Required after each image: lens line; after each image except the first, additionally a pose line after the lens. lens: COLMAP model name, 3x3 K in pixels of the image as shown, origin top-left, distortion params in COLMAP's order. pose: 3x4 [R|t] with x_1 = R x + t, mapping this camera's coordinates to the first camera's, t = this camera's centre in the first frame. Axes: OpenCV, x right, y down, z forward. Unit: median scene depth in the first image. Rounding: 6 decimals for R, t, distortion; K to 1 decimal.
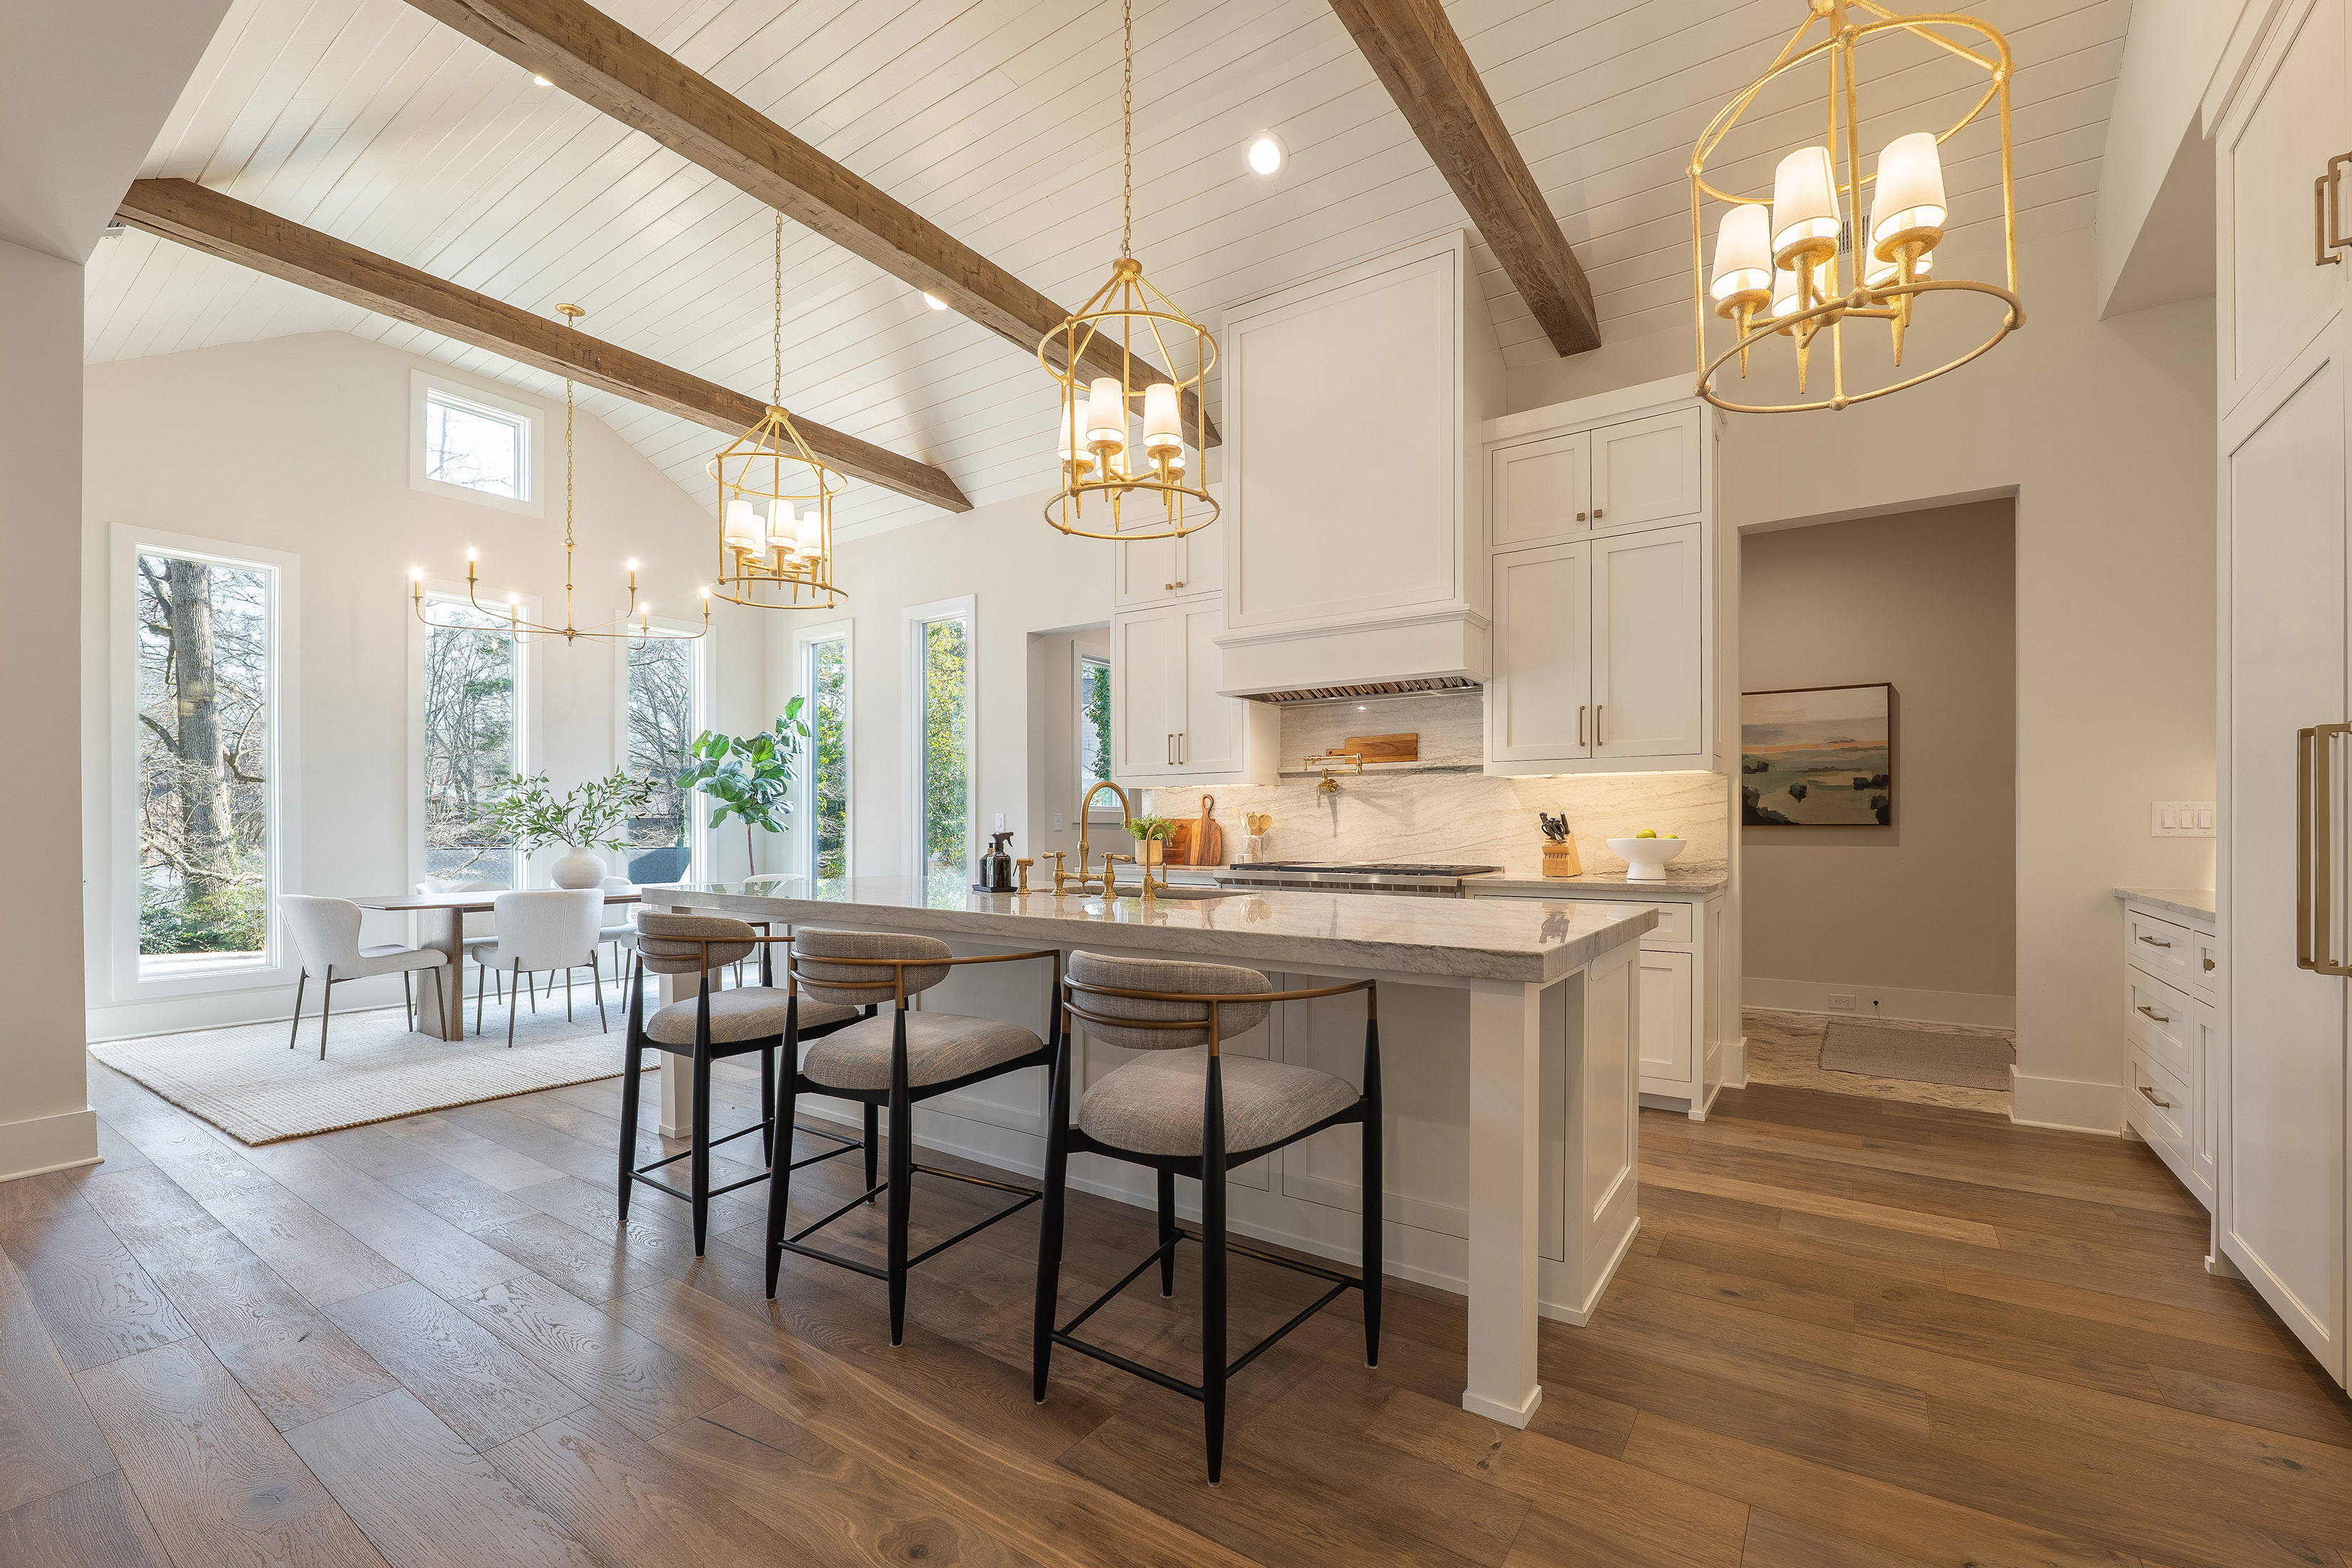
lens RADIAL K [[951.9, 0, 1176.5], [0, 951.9, 804.5], [0, 0, 1]] dist [0.000953, -0.000040]
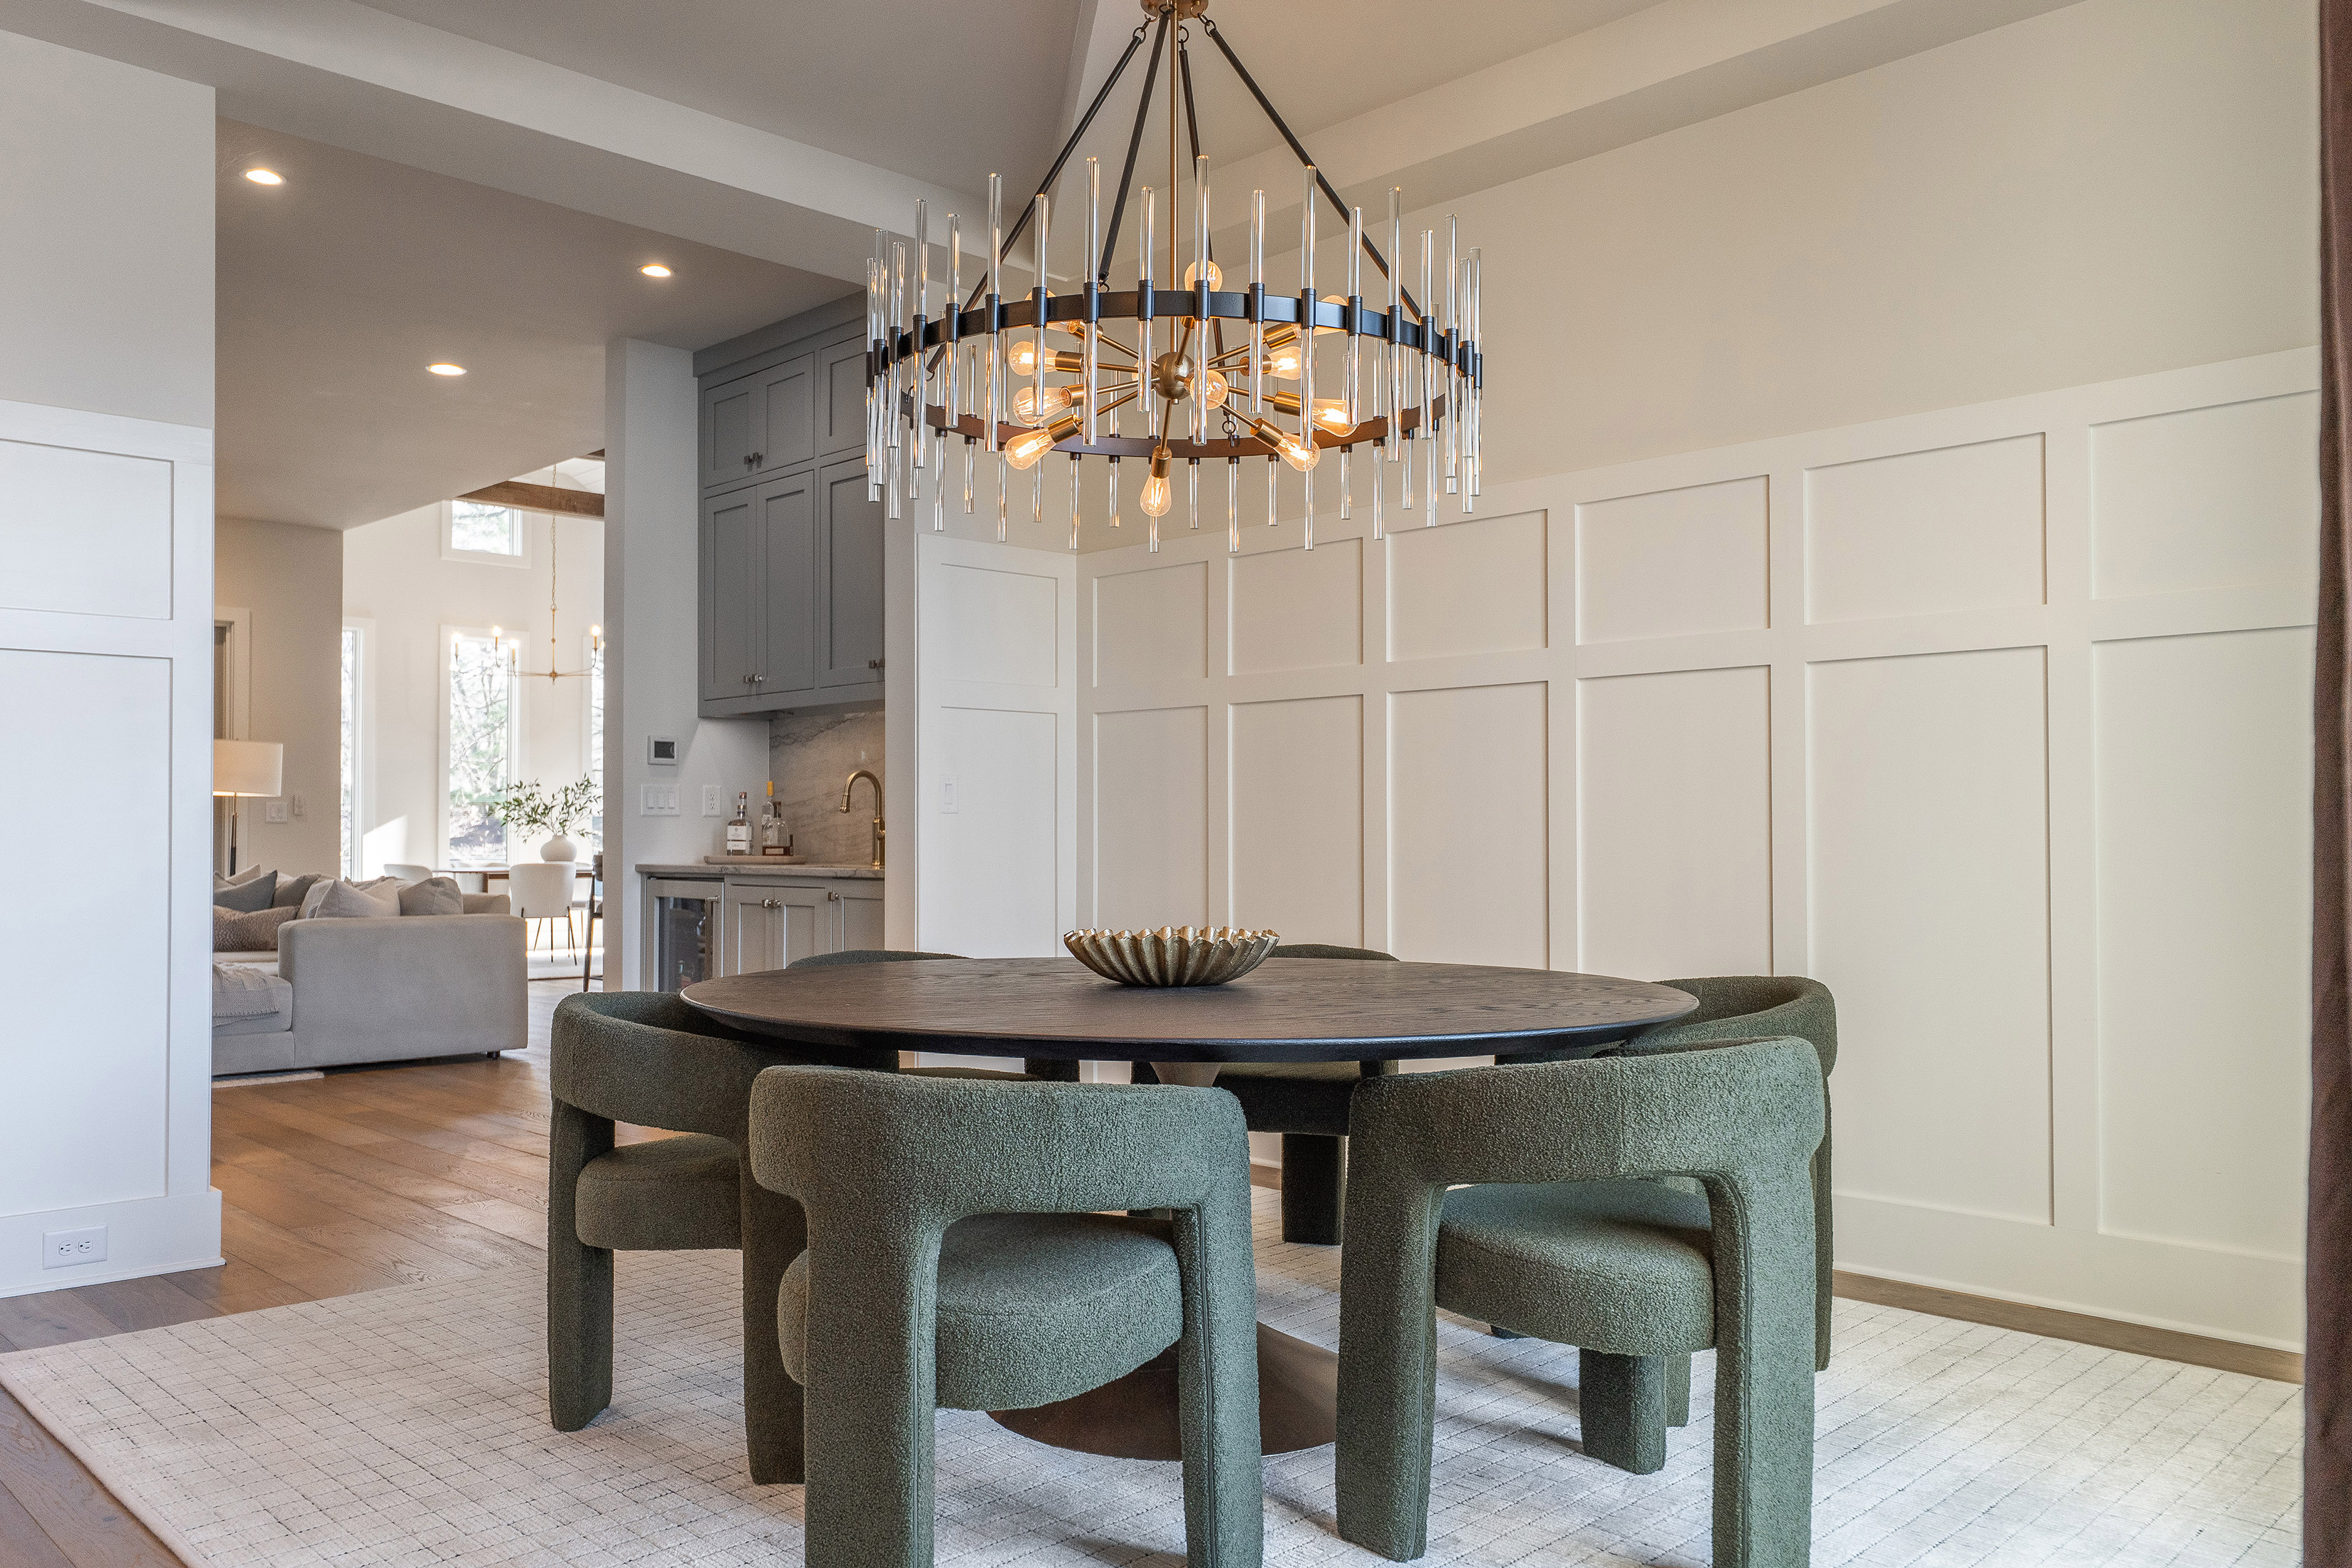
lens RADIAL K [[1972.3, 0, 1172.6], [0, 1972.3, 785.7], [0, 0, 1]] dist [-0.013747, -0.001485]
pose [[0.970628, -0.000020, -0.240585, 0.425119], [0.000492, 0.999998, 0.001906, -0.013817], [0.240585, -0.001968, 0.970626, -0.718296]]
